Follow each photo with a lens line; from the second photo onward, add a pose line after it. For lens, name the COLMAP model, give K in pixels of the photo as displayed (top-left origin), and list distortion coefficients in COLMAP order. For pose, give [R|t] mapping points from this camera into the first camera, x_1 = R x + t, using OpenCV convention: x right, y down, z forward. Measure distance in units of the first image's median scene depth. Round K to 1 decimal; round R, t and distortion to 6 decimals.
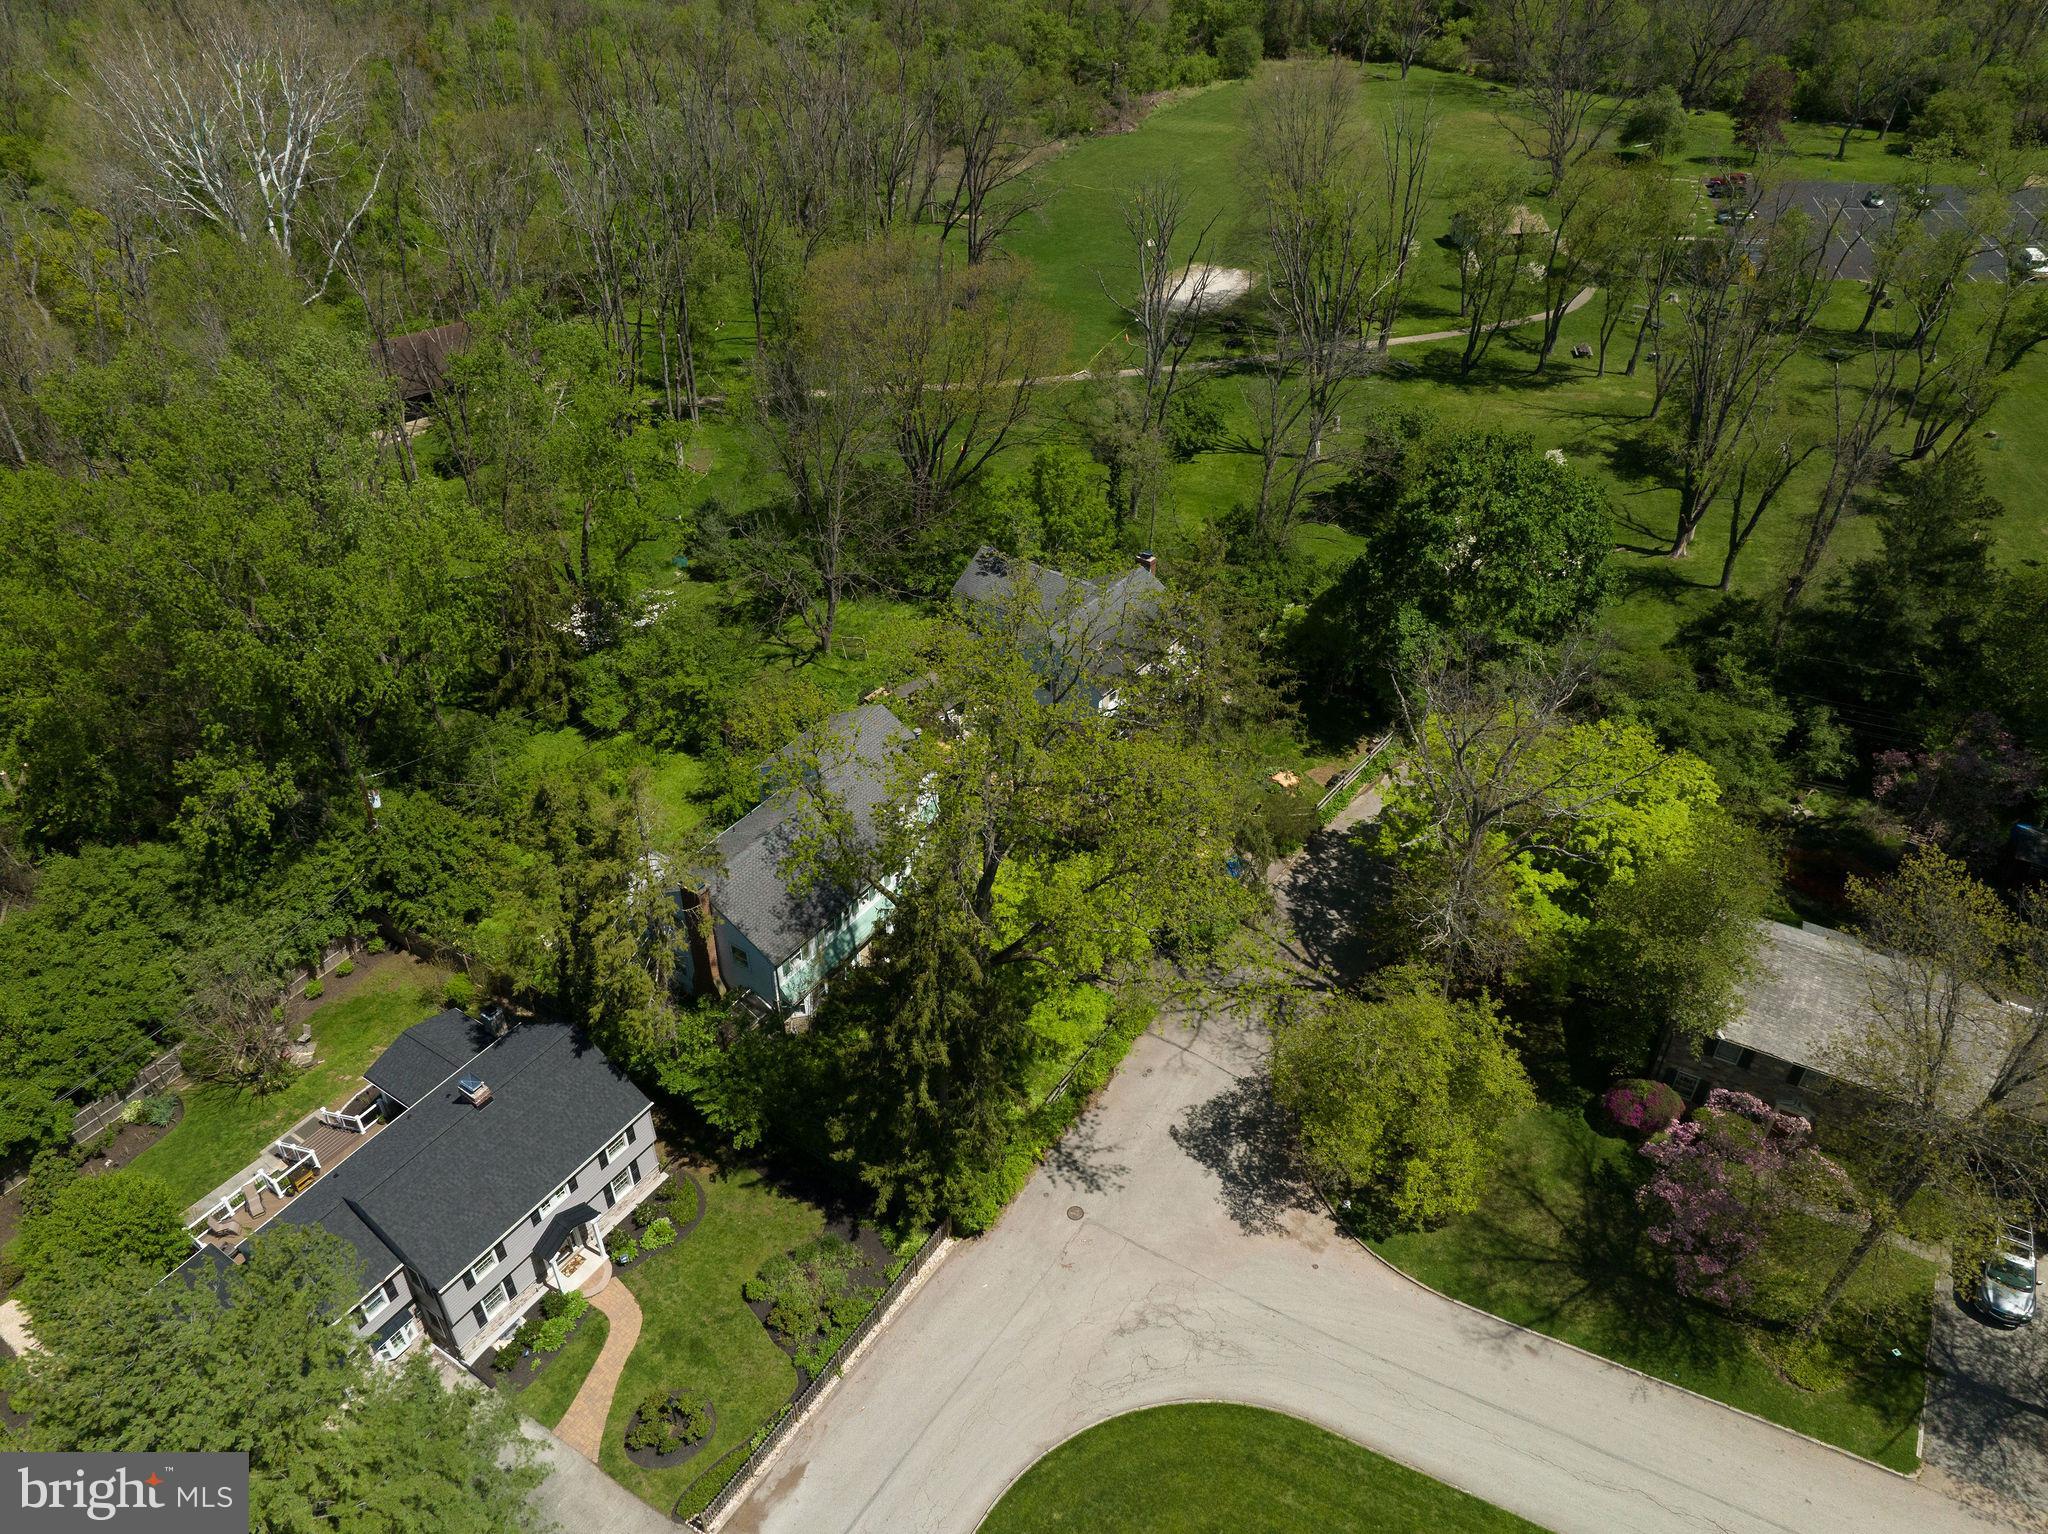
lens RADIAL K [[1451.3, 0, 1034.5], [0, 1451.3, 764.8], [0, 0, 1]] dist [-0.043436, 0.005952]
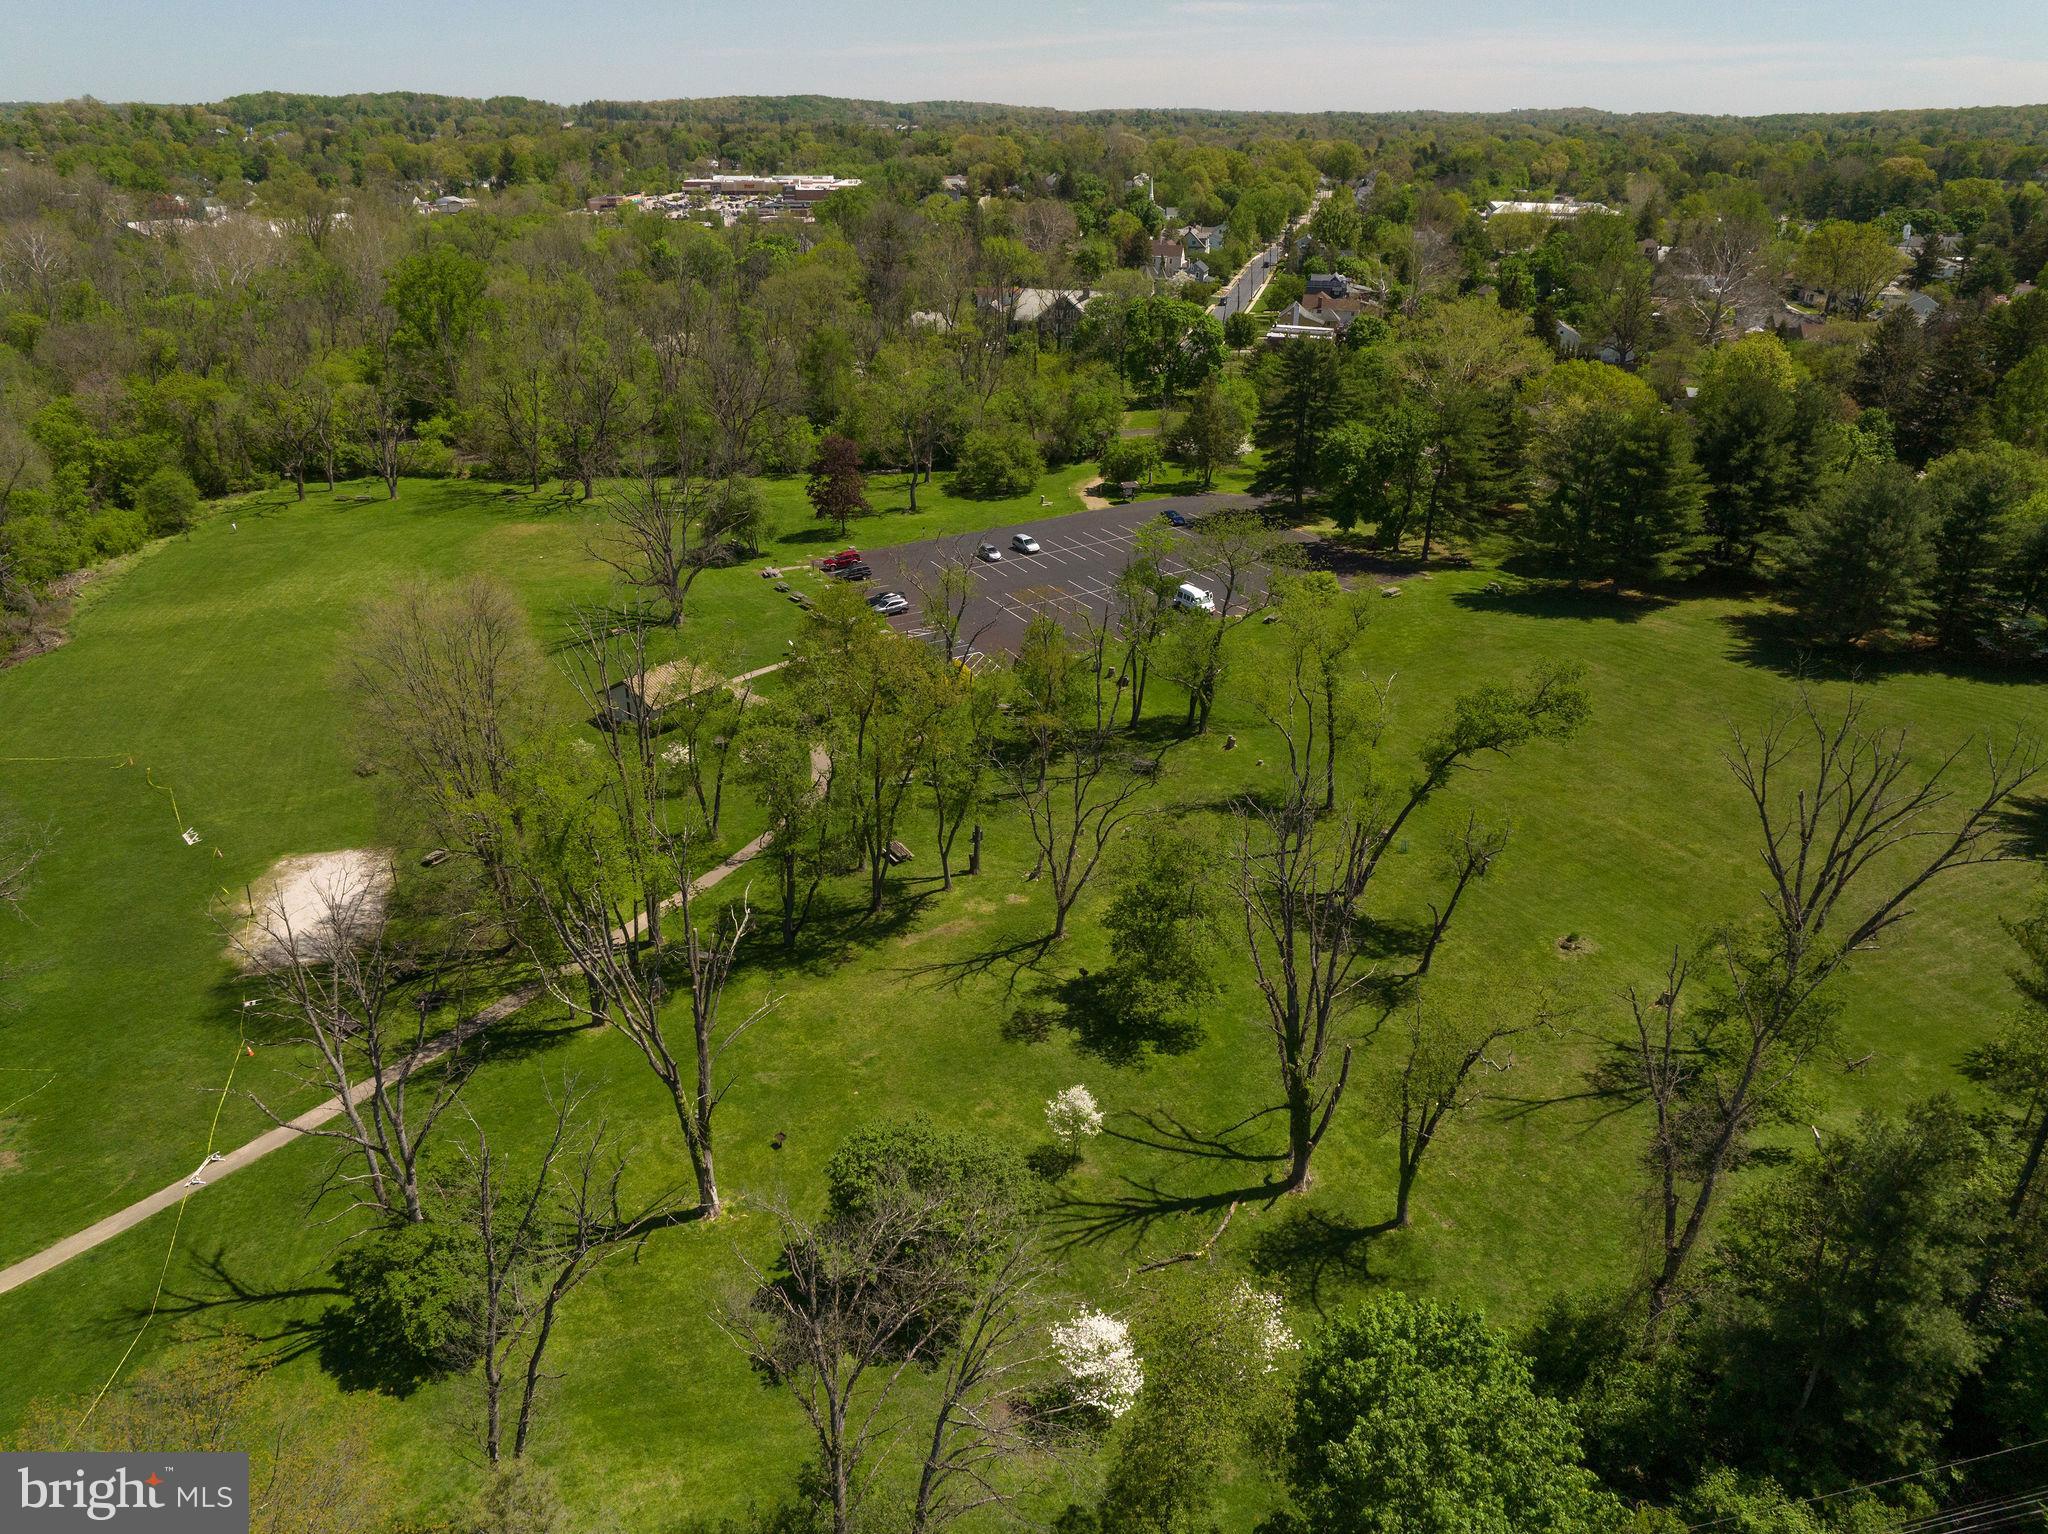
lens RADIAL K [[1441.7, 0, 1046.4], [0, 1441.7, 778.3], [0, 0, 1]] dist [-0.050520, 0.030476]
pose [[0.748371, -0.278153, 0.602139, -0.007282], [0.388556, 0.919590, -0.058123, -0.134127], [-0.537554, 0.277463, 0.796272, 0.178145]]
